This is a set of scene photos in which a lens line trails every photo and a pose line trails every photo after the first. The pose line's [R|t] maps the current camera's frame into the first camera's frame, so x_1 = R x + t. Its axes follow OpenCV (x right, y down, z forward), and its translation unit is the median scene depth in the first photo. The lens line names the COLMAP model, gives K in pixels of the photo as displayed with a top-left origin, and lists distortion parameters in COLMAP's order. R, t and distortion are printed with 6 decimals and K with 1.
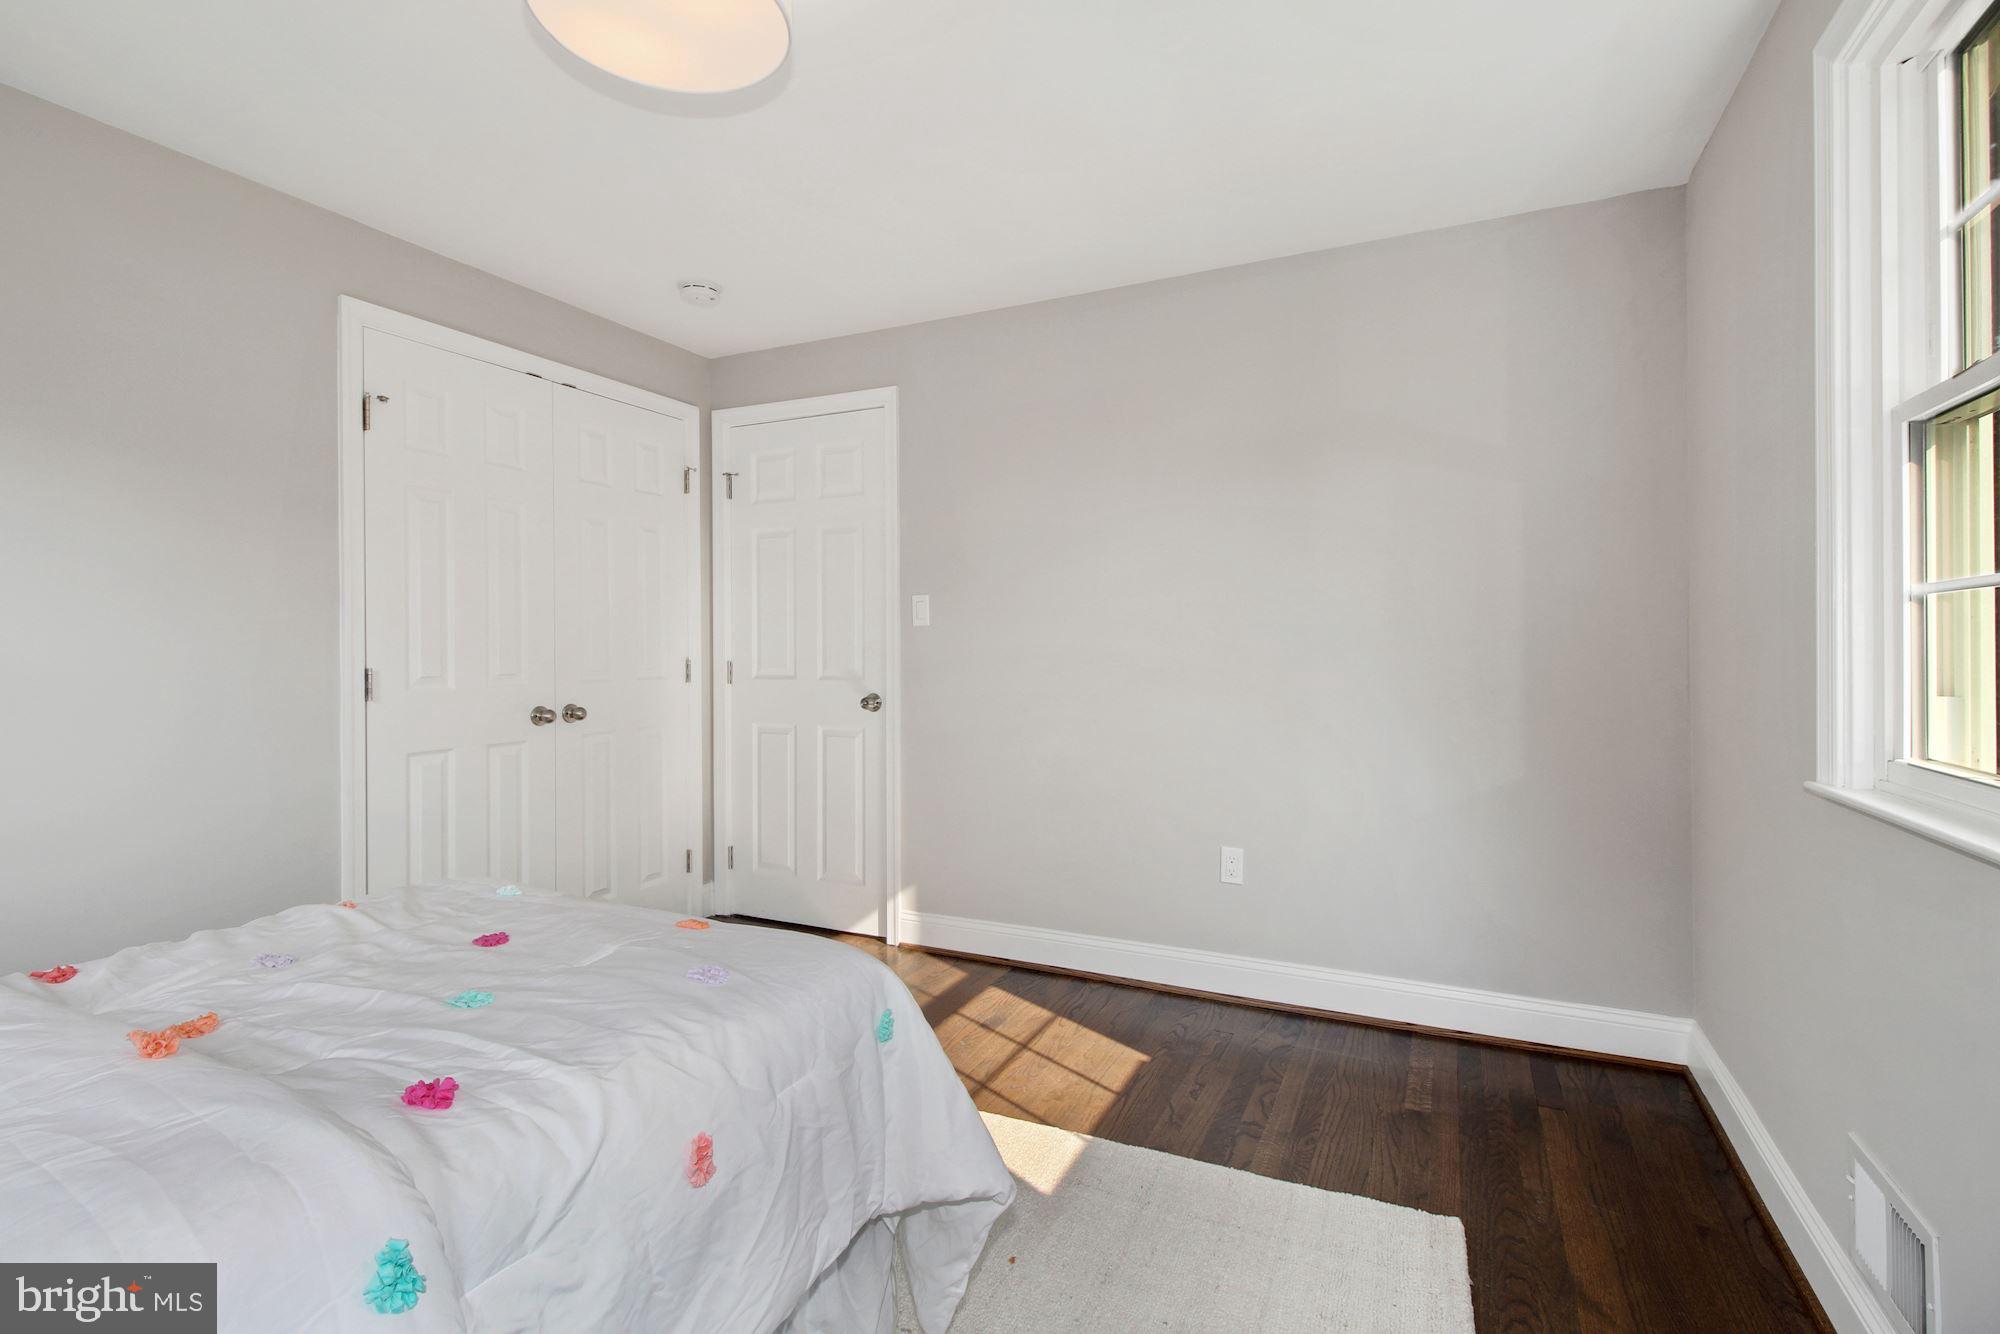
lens RADIAL K [[927.8, 0, 1007.0], [0, 927.8, 652.1], [0, 0, 1]] dist [0.020013, -0.000207]
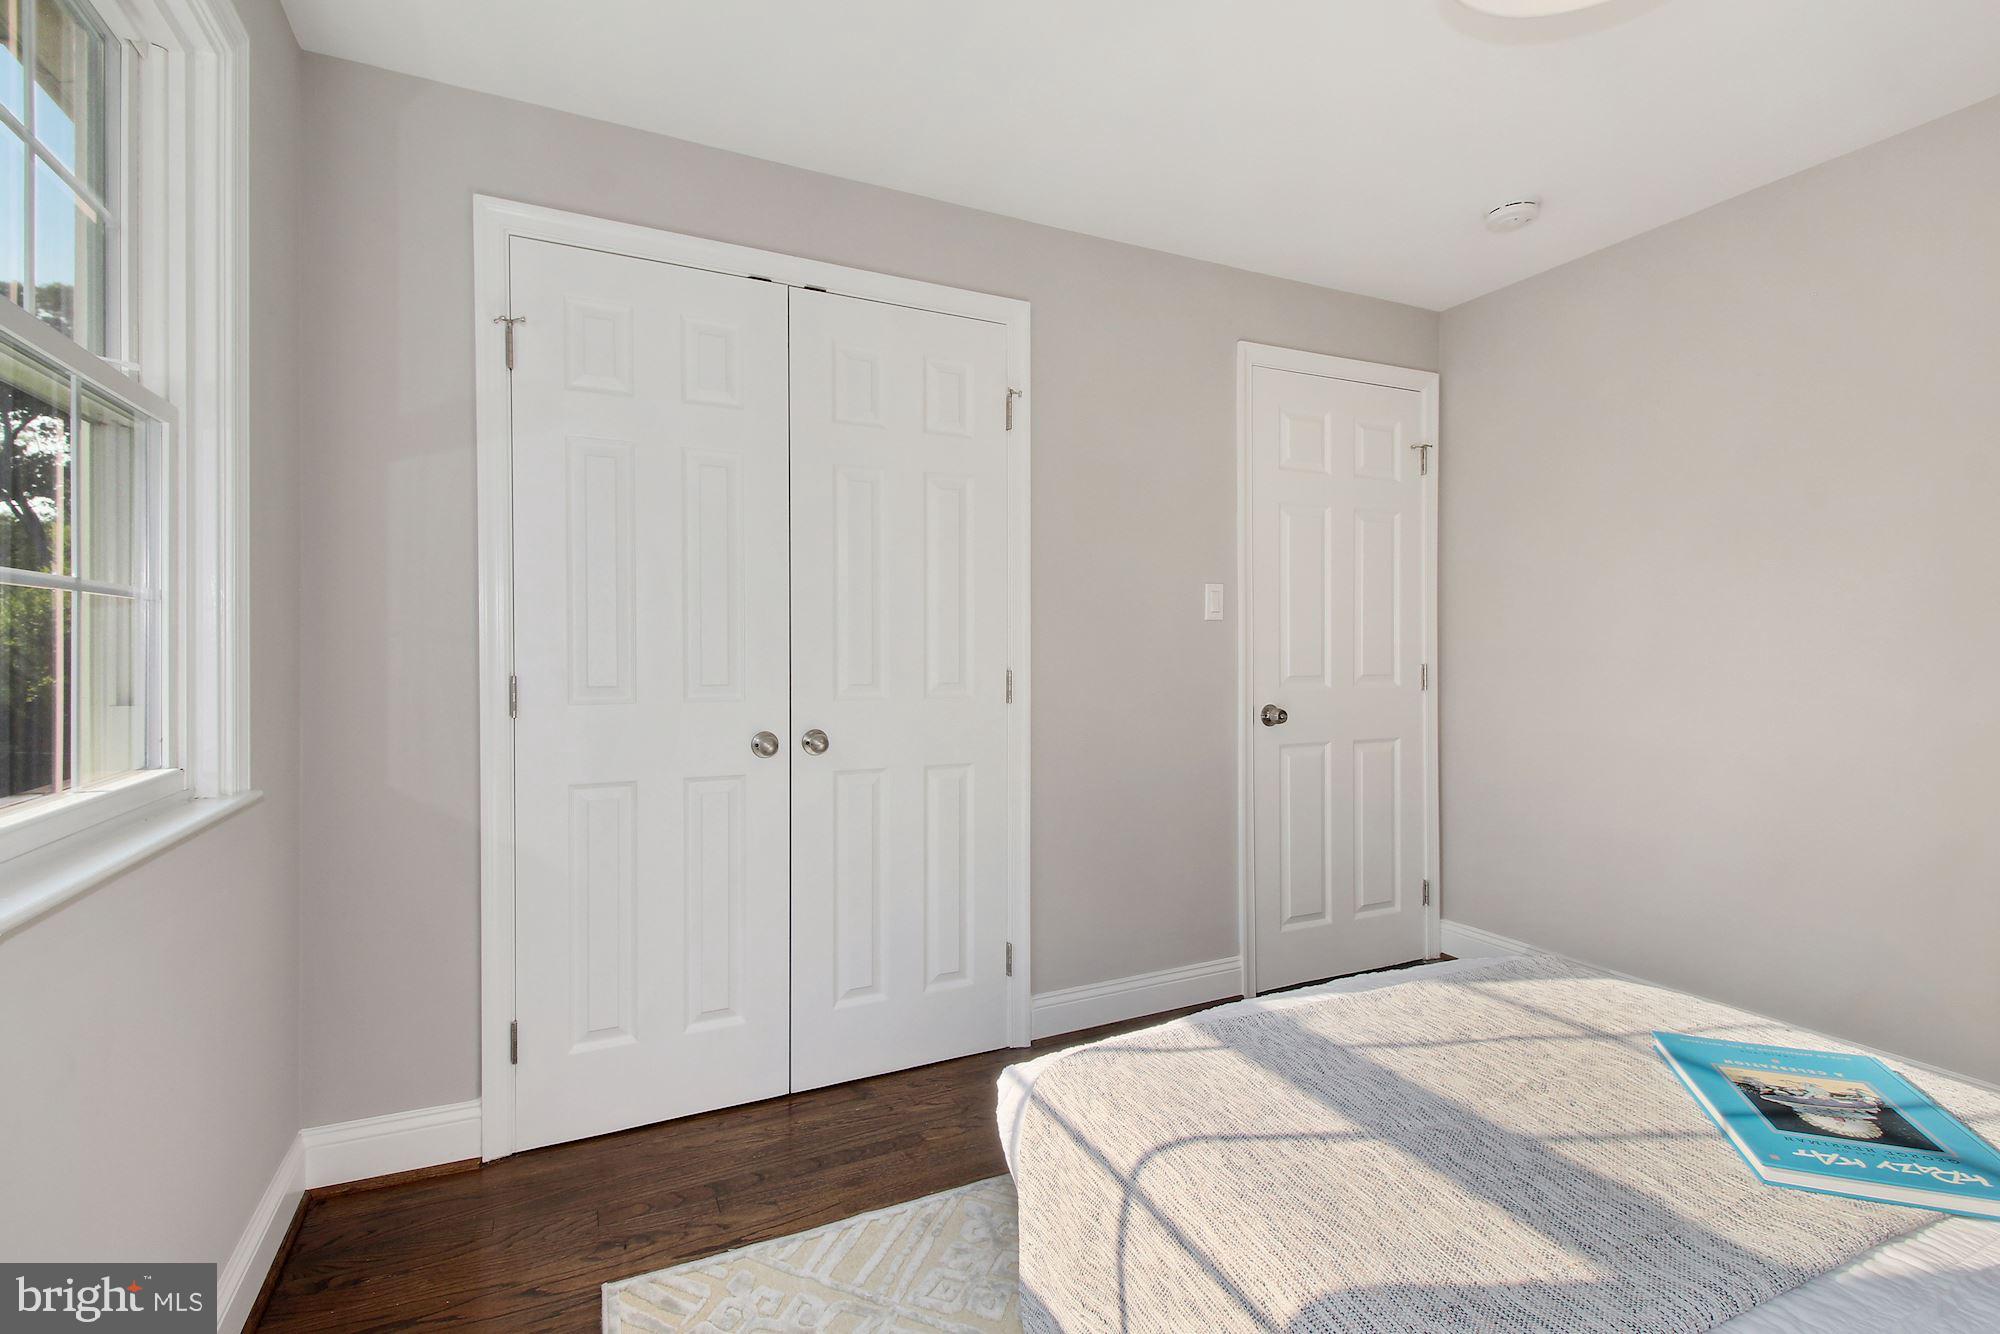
lens RADIAL K [[927.8, 0, 1008.0], [0, 927.8, 686.2], [0, 0, 1]] dist [0.020013, -0.000207]
pose [[0.777956, 0.011415, -0.628214, 0.101657], [-0.001006, 0.999856, 0.016922, 0.009345], [0.628317, -0.012532, 0.777856, 0.515808]]
